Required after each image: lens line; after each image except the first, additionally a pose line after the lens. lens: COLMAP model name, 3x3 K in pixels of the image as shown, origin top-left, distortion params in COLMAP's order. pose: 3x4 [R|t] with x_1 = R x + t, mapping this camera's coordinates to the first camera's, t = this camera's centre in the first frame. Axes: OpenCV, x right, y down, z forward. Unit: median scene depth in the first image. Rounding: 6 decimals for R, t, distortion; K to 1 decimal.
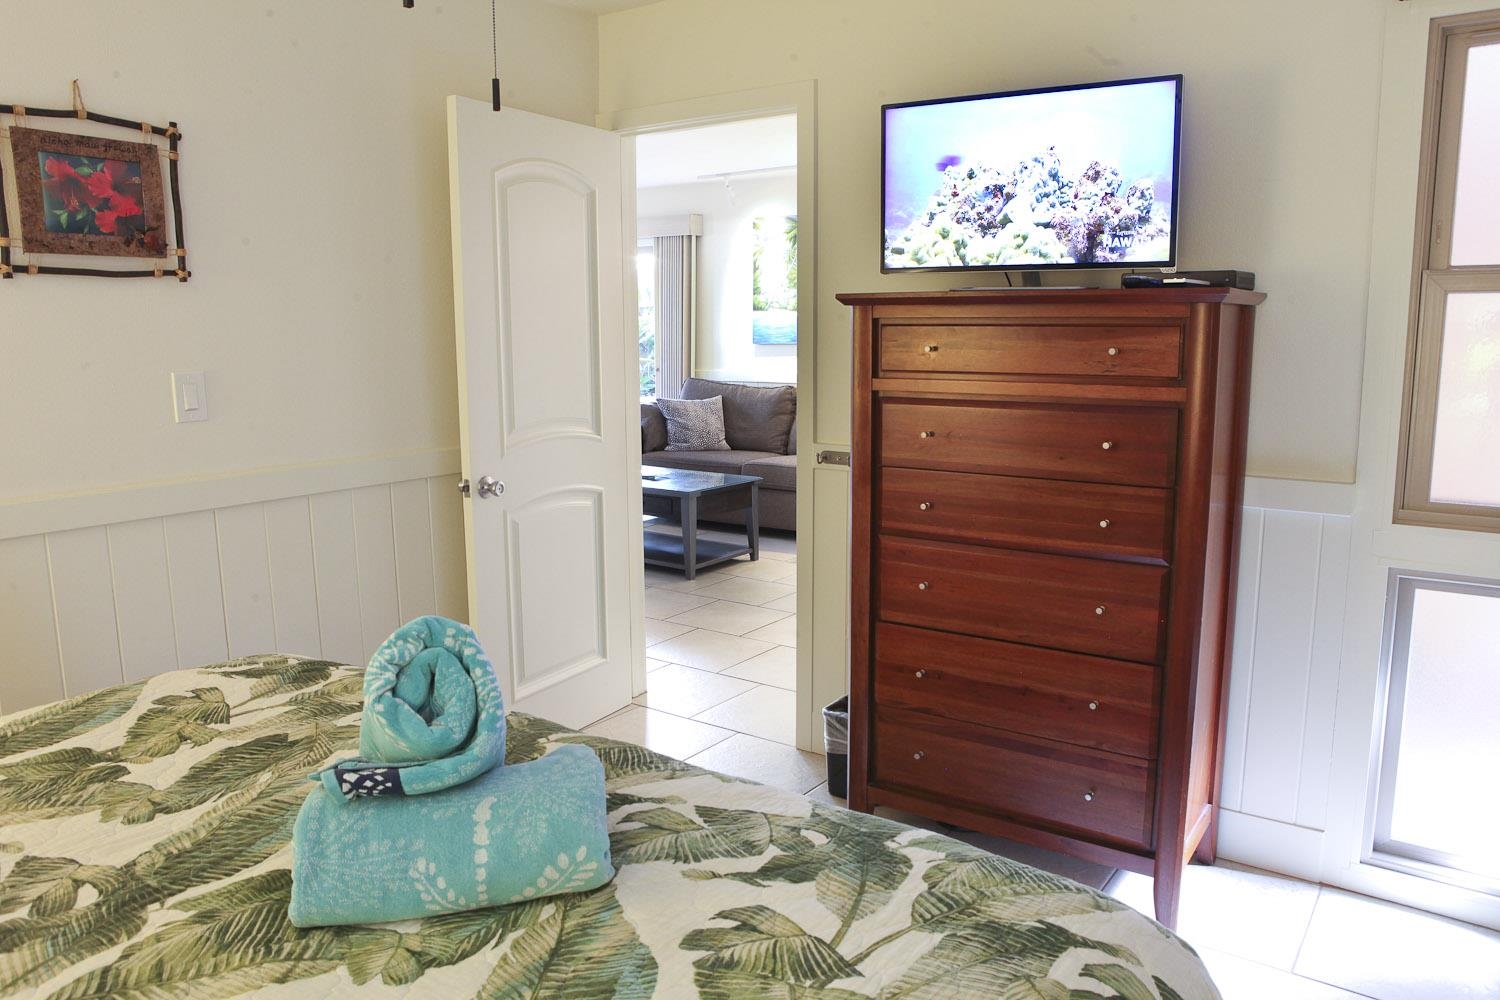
lens RADIAL K [[1080.4, 0, 744.1], [0, 1080.4, 481.1], [0, 0, 1]] dist [-0.098854, 0.086396]
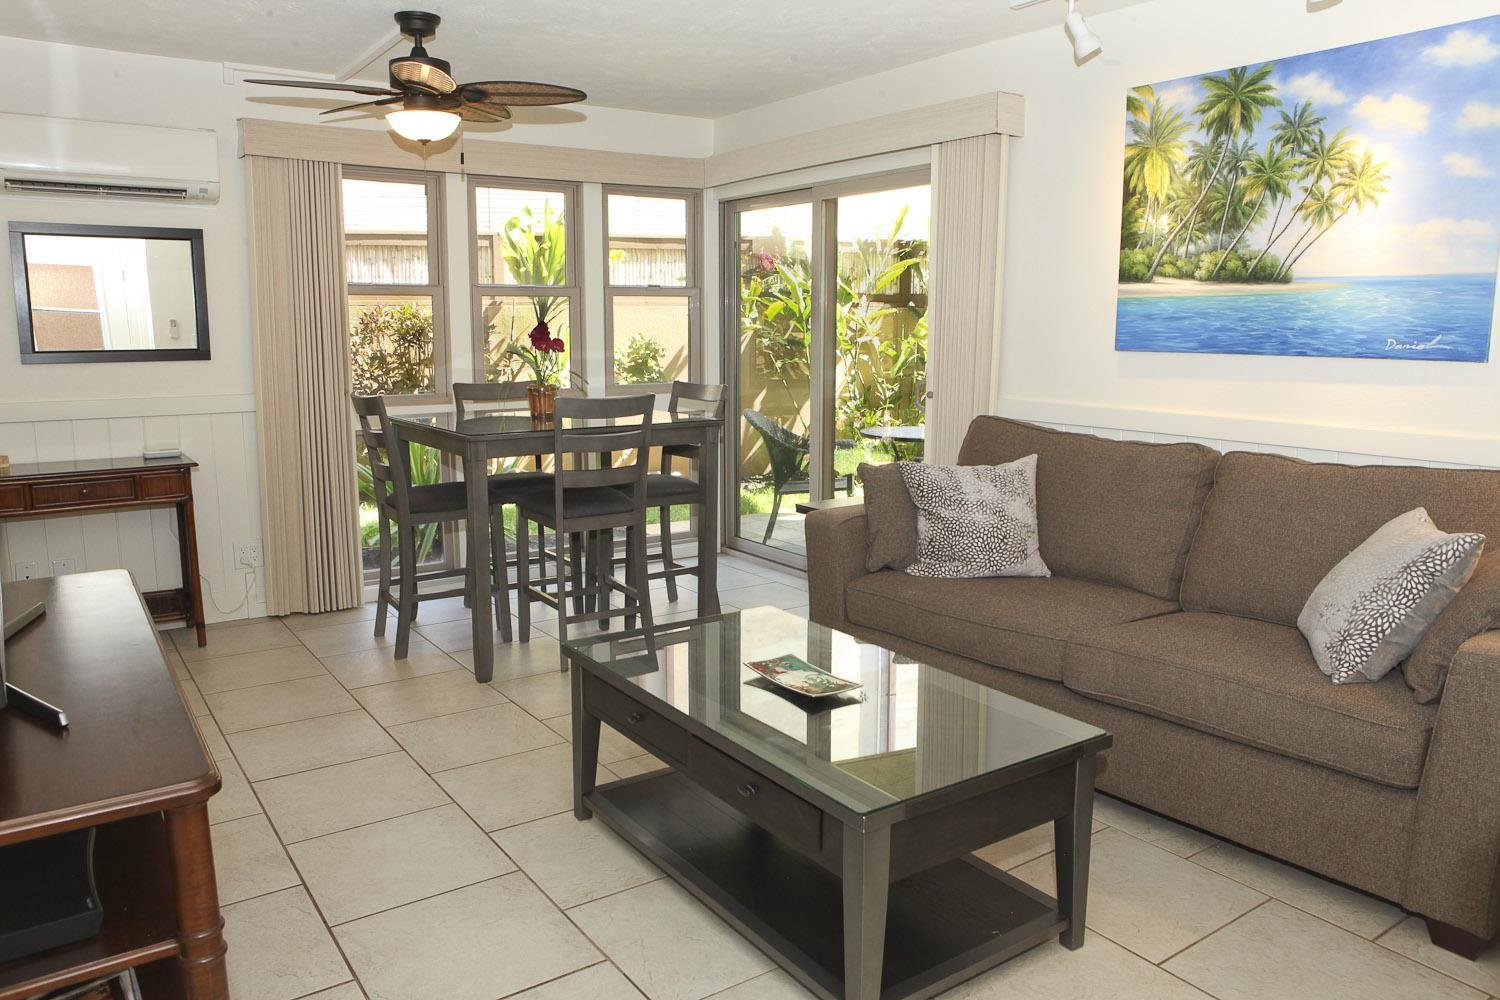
lens RADIAL K [[1080.4, 0, 744.1], [0, 1080.4, 481.1], [0, 0, 1]] dist [-0.098854, 0.086396]
pose [[0.942932, 0.053597, -0.328642, 0.011972], [-0.046499, 0.998485, 0.029425, -0.078281], [0.329721, -0.012465, 0.943996, 0.521053]]
